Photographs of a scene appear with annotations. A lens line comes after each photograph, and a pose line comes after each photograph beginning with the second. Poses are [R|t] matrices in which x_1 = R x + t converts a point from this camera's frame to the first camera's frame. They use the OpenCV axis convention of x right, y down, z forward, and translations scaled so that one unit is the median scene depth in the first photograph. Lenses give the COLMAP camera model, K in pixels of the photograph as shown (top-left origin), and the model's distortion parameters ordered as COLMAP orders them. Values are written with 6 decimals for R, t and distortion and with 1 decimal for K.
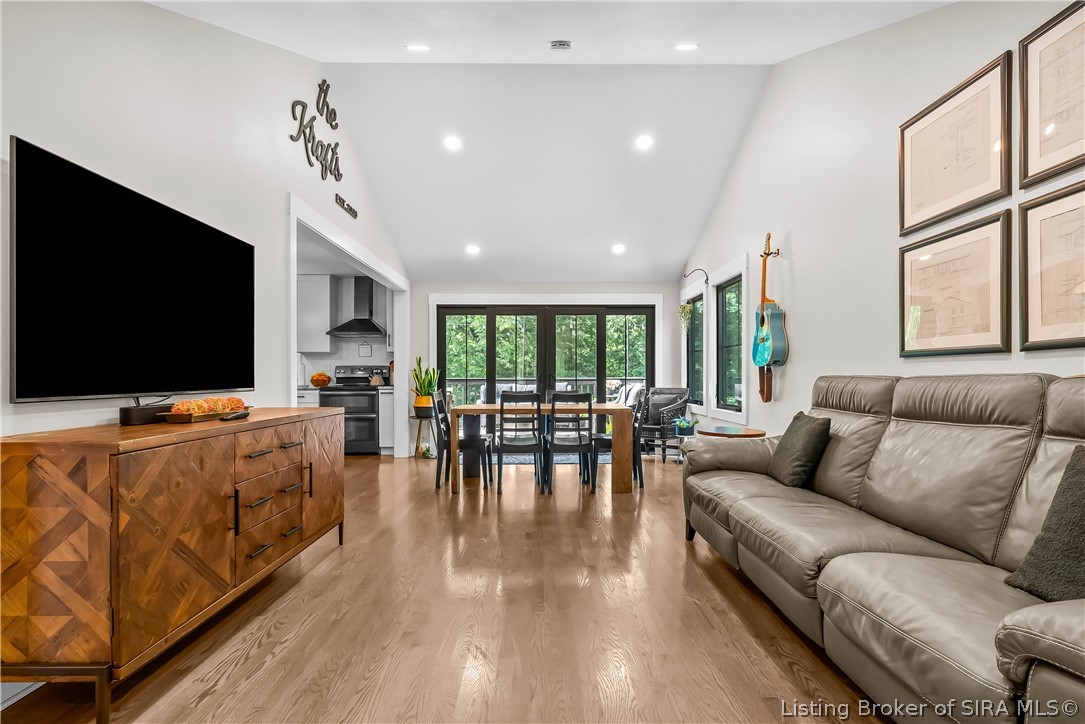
lens RADIAL K [[562.4, 0, 580.8], [0, 562.4, 385.4], [0, 0, 1]] dist [-0.016818, 0.004648]
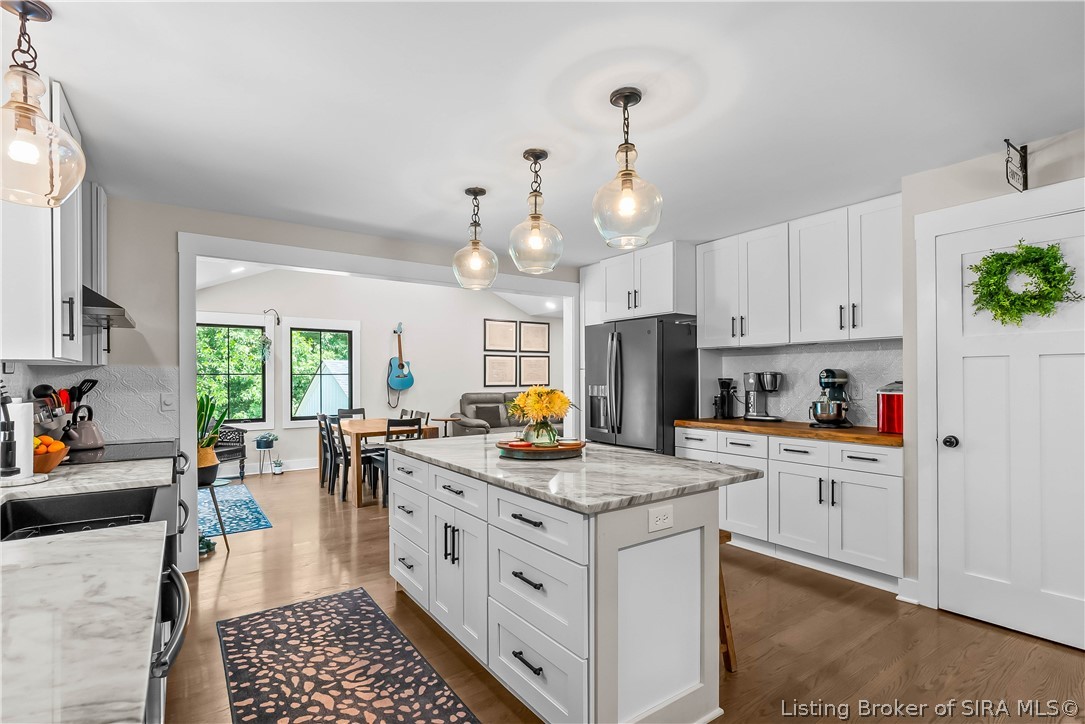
lens RADIAL K [[516.3, 0, 537.1], [0, 516.3, 378.5], [0, 0, 1]] dist [-0.013066, 0.002434]
pose [[-0.522771, 0.002814, 0.852468, -2.233050], [0.016318, 0.999844, 0.006706, -0.116780], [-0.852317, 0.017417, -0.522736, 2.349830]]
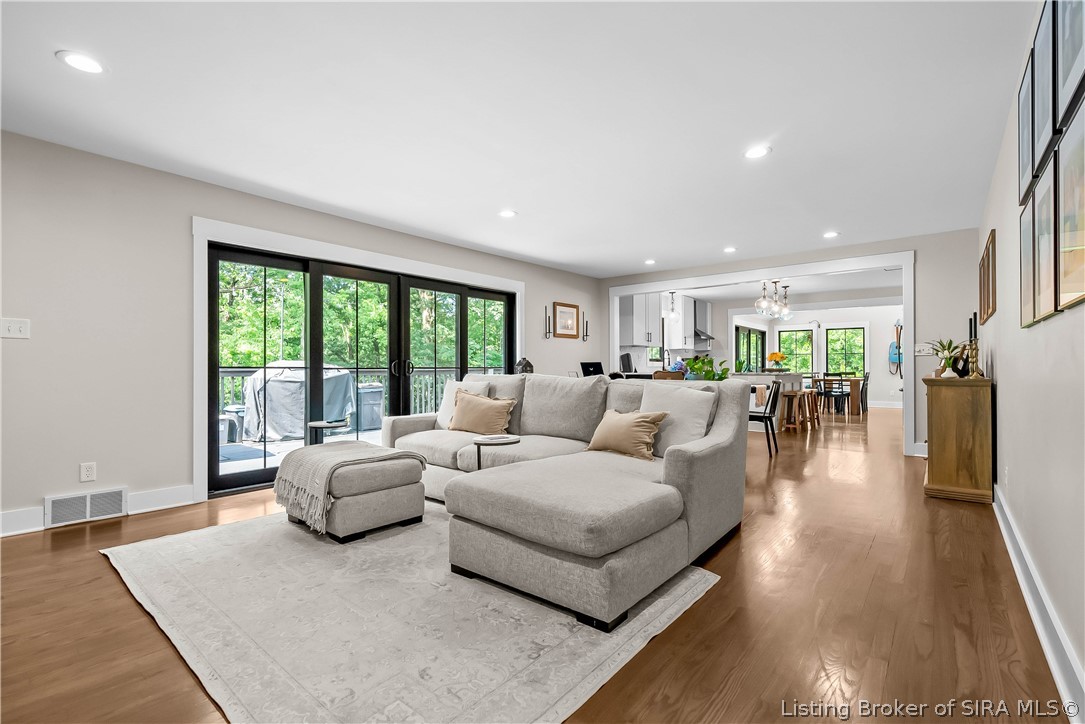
lens RADIAL K [[499.8, 0, 546.2], [0, 499.8, 356.0], [0, 0, 1]] dist [-0.013443, 0.001089]
pose [[0.667775, 0.021298, 0.744058, -4.469351], [0.008746, 0.999297, -0.036453, 0.017595], [-0.744312, 0.030850, 0.667120, 0.969934]]
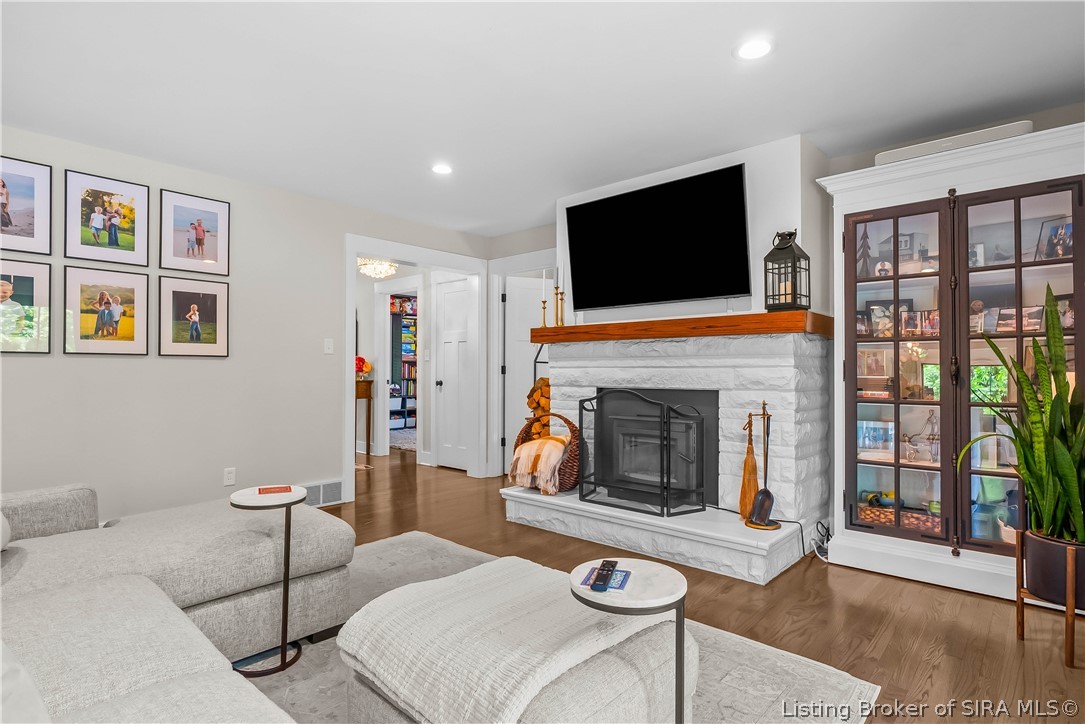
lens RADIAL K [[562.4, 0, 548.1], [0, 562.4, 361.4], [0, 0, 1]] dist [-0.016818, 0.004648]
pose [[-0.697604, -0.007618, -0.716443, -3.586872], [-0.008537, 0.999961, -0.002320, -0.035226], [0.716433, 0.004498, -0.697642, 2.390473]]
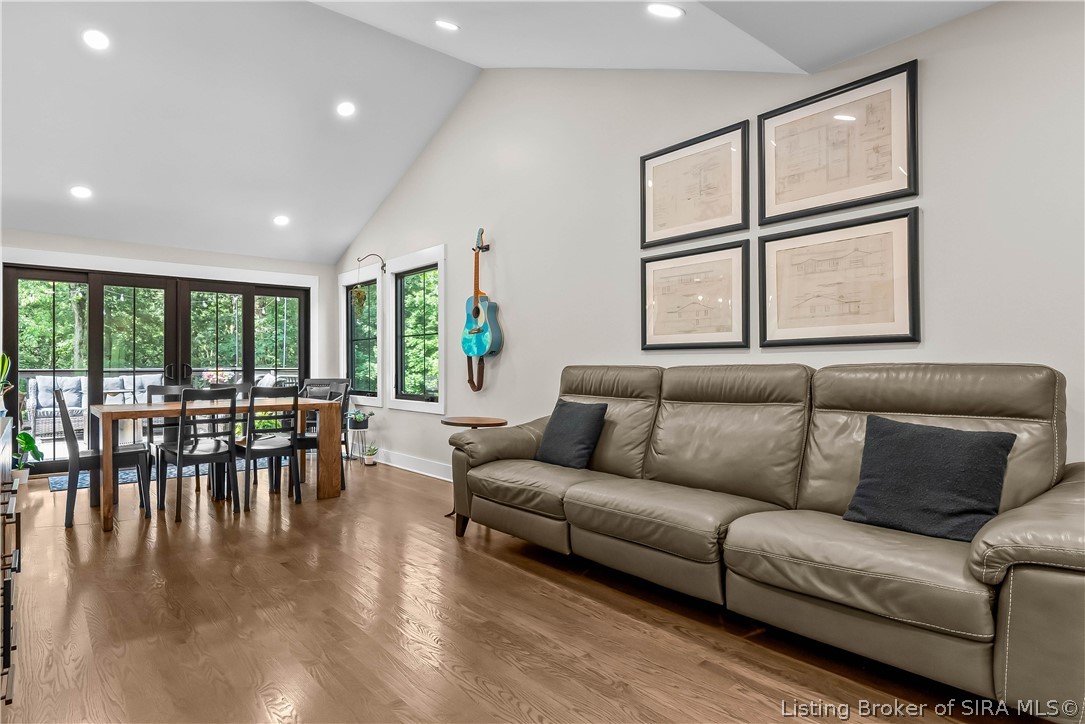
lens RADIAL K [[562.4, 0, 501.6], [0, 562.4, 367.9], [0, 0, 1]] dist [-0.016818, 0.004648]
pose [[0.813804, -0.003440, 0.581129, -0.367204], [0.010806, 0.999899, -0.009215, -0.004578], [-0.581039, 0.013779, 0.813759, 0.202078]]
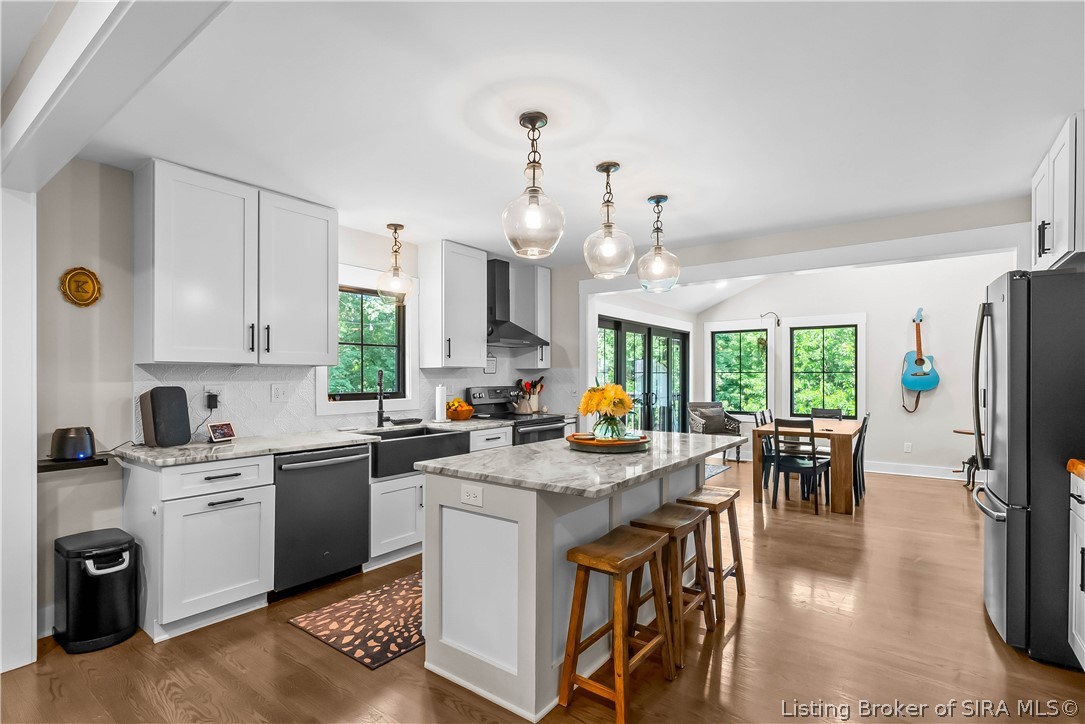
lens RADIAL K [[516.3, 0, 549.5], [0, 516.3, 373.9], [0, 0, 1]] dist [-0.013066, 0.002434]
pose [[0.630563, 0.006515, 0.776111, -2.279458], [0.010336, 0.999806, -0.016791, -0.101087], [-0.776069, 0.018609, 0.630373, 1.375941]]
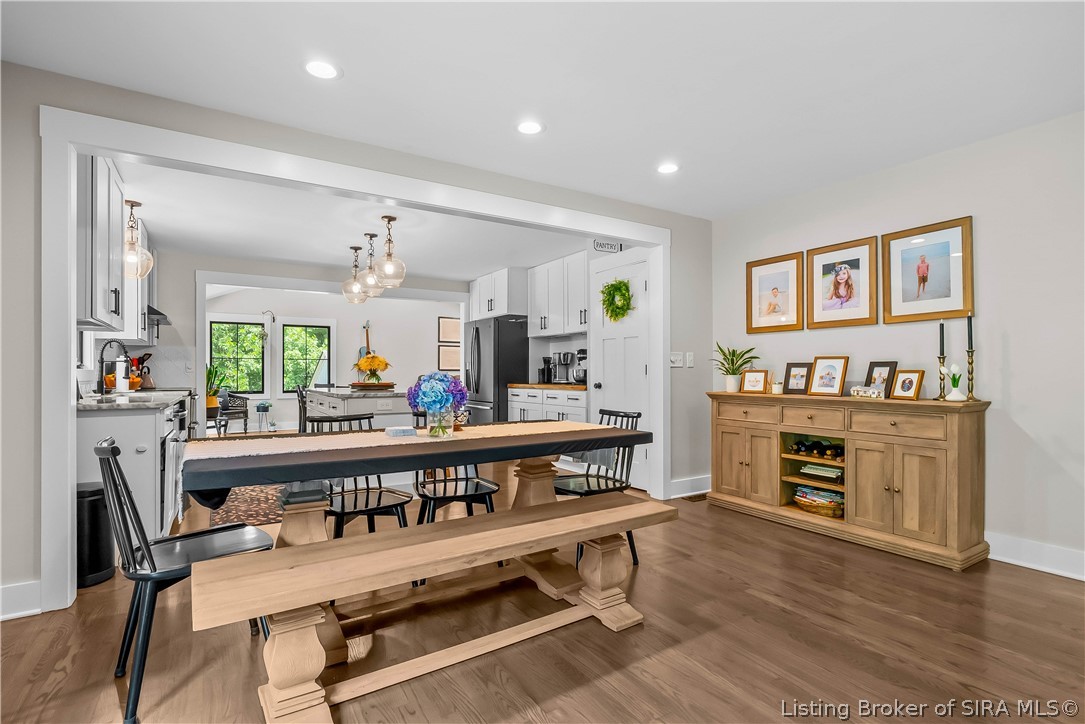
lens RADIAL K [[516.3, 0, 544.3], [0, 516.3, 370.0], [0, 0, 1]] dist [-0.013066, 0.002434]
pose [[-0.492000, 0.009424, 0.870544, -3.259984], [0.016212, 0.999867, -0.001661, -0.033920], [-0.870444, 0.013296, -0.492088, 2.235593]]
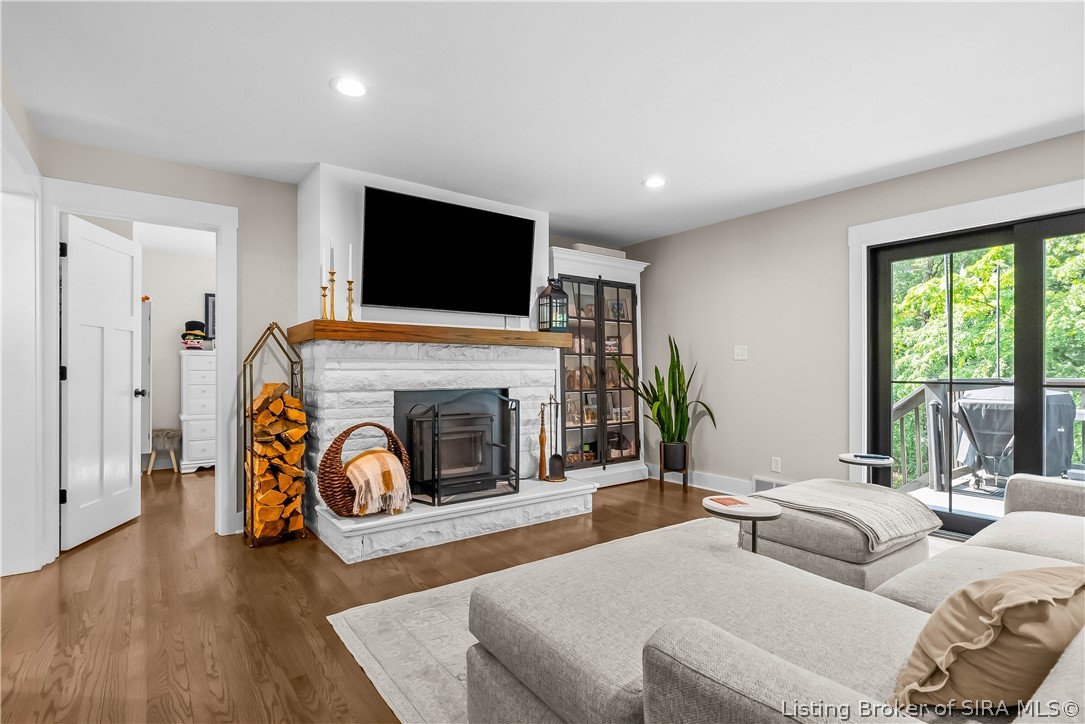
lens RADIAL K [[516.3, 0, 537.1], [0, 516.3, 373.2], [0, 0, 1]] dist [-0.013066, 0.002434]
pose [[0.551182, 0.002772, -0.834381, -3.481193], [-0.010895, 0.999933, -0.003875, -0.015851], [0.834314, 0.011227, 0.551175, 1.125218]]
